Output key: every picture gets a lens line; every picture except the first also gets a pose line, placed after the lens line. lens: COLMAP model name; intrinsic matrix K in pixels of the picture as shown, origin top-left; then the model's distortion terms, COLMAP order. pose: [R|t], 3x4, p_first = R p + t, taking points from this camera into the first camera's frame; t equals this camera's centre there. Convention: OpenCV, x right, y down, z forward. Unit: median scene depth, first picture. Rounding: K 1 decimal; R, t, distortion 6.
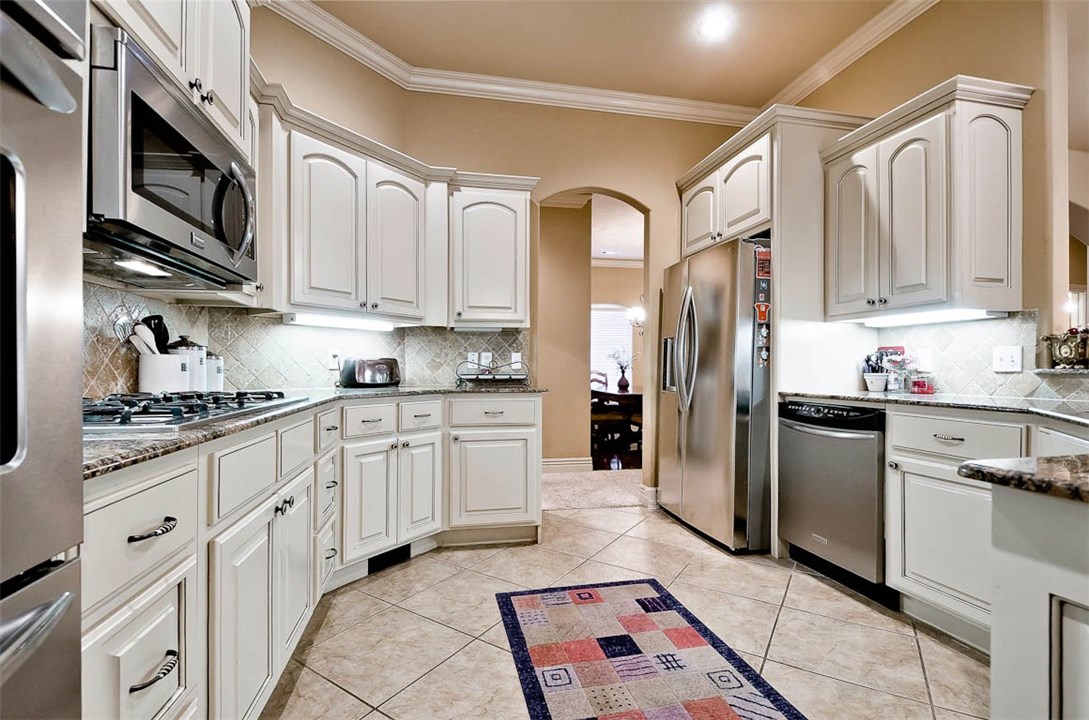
lens RADIAL K [[478.1, 0, 542.2], [0, 478.1, 367.0], [0, 0, 1]] dist [0.002276, -0.011050]
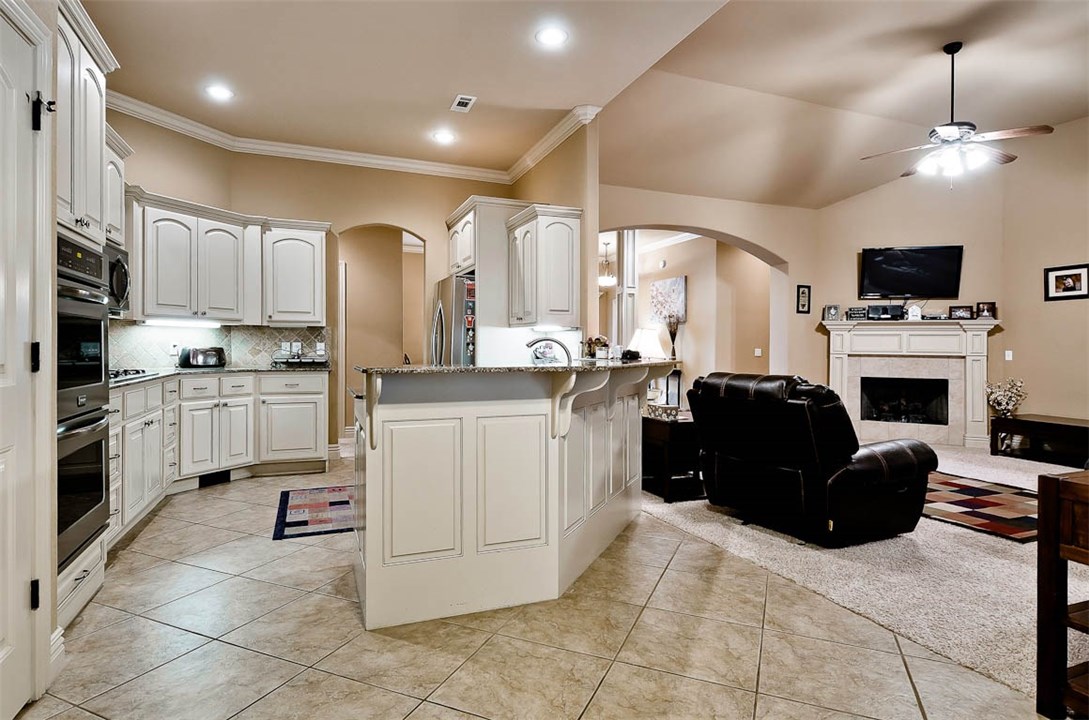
lens RADIAL K [[573.8, 0, 546.2], [0, 573.8, 351.5], [0, 0, 1]] dist [0.036481, -0.010054]
pose [[0.986591, 0.006498, 0.163082, 0.400938], [-0.008620, 0.999887, 0.012307, -0.038741], [-0.162984, -0.013548, 0.986536, -0.947383]]
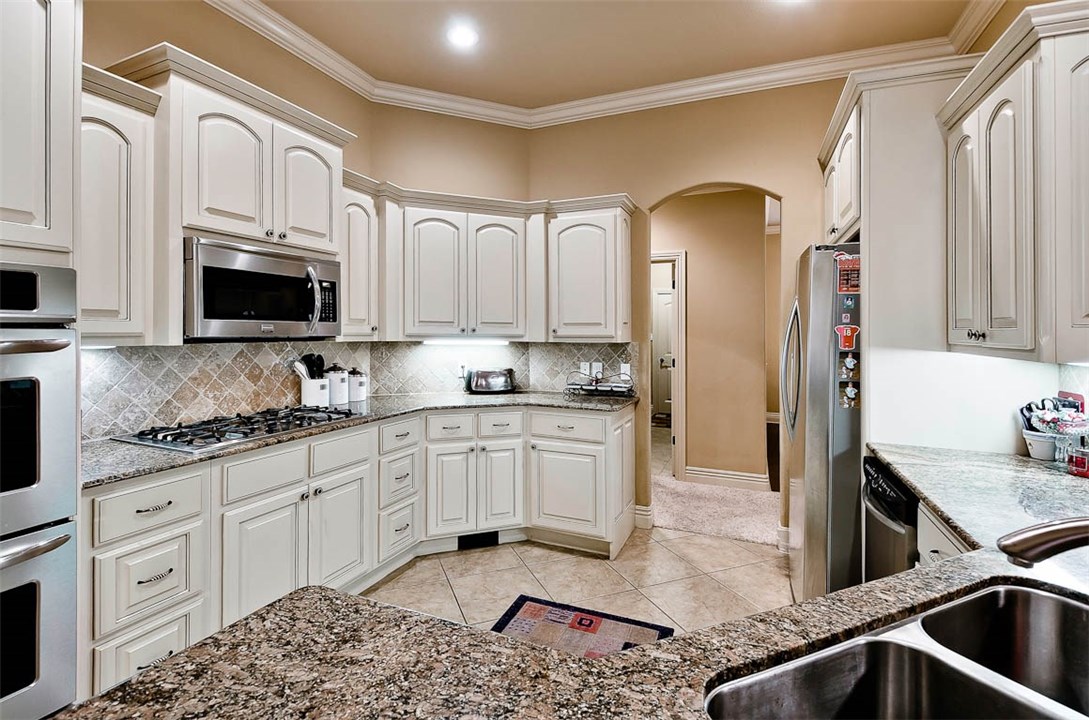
lens RADIAL K [[512.7, 0, 554.9], [0, 512.7, 330.1], [0, 0, 1]] dist [0.003876, -0.001166]
pose [[0.822994, 0.003097, -0.568042, 0.544549], [-0.002477, 0.999995, 0.001862, -0.127019], [0.568045, -0.000126, 0.822997, 0.039576]]
